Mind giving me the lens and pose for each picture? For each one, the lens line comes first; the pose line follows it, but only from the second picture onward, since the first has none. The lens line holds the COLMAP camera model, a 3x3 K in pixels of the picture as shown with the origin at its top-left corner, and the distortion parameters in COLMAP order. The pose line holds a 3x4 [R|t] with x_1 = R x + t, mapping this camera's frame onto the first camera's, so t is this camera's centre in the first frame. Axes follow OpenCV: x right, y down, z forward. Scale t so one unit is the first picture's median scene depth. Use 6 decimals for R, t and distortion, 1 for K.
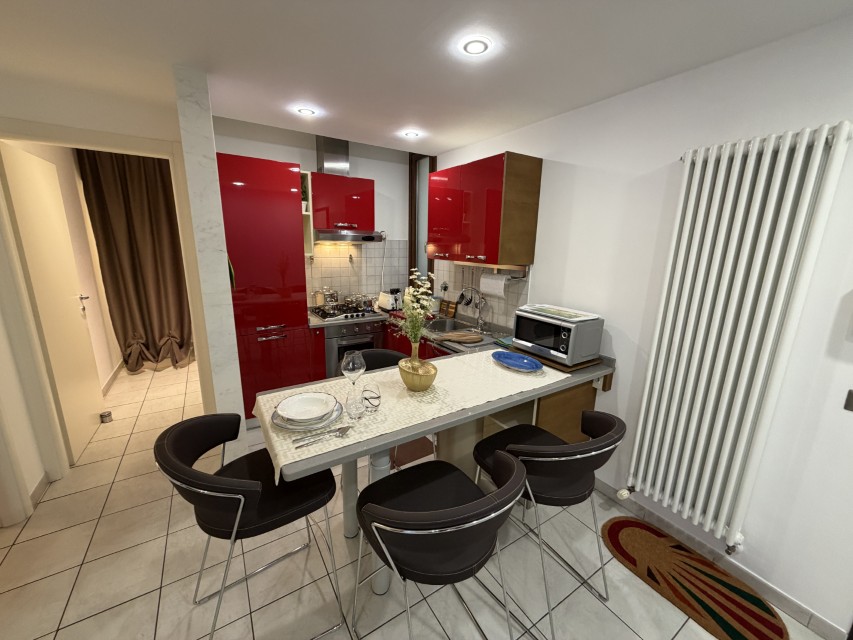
lens RADIAL K [[339.1, 0, 425.4], [0, 339.1, 318.9], [0, 0, 1]] dist [-0.000235, -0.000055]
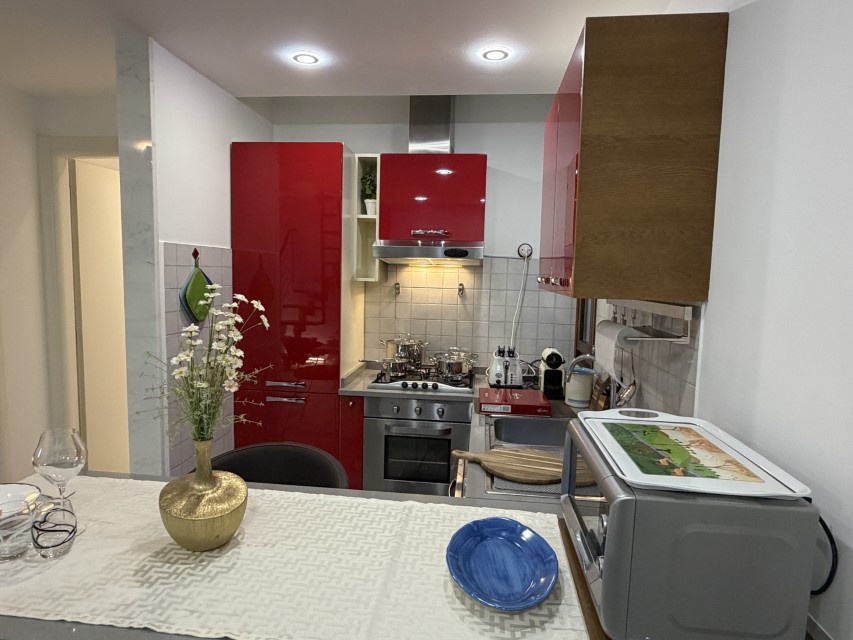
lens RADIAL K [[515.3, 0, 421.8], [0, 515.3, 321.7], [0, 0, 1]] dist [-0.002156, -0.000600]
pose [[0.775438, 0.058154, -0.628741, 0.354721], [-0.147606, 0.984855, -0.090953, -0.039463], [0.613929, 0.163334, 0.772278, 0.334950]]
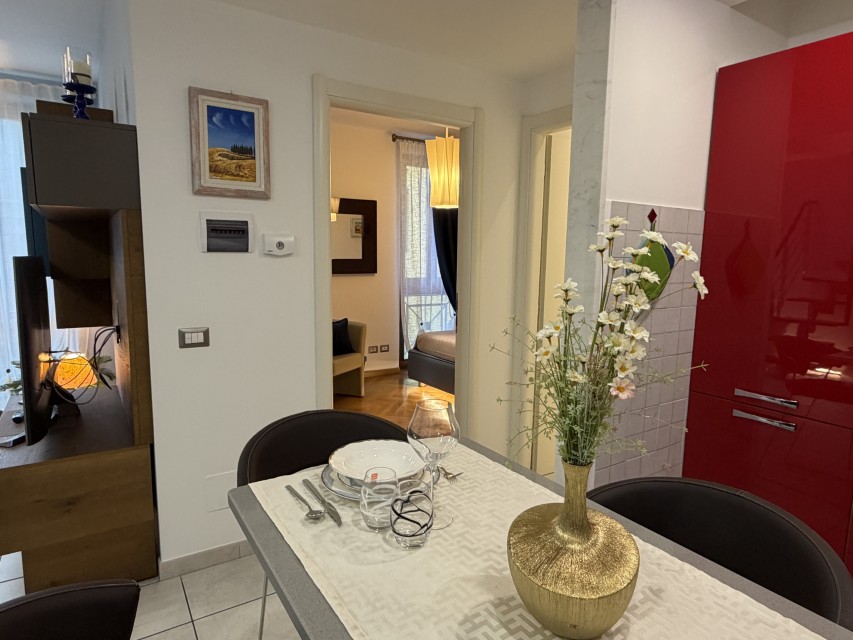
lens RADIAL K [[515.3, 0, 421.8], [0, 515.3, 321.7], [0, 0, 1]] dist [-0.002156, -0.000600]
pose [[0.001896, 0.111903, -0.993717, 0.227250], [-0.237192, 0.965411, 0.108263, -0.037952], [0.971461, 0.235497, 0.028373, 0.452518]]
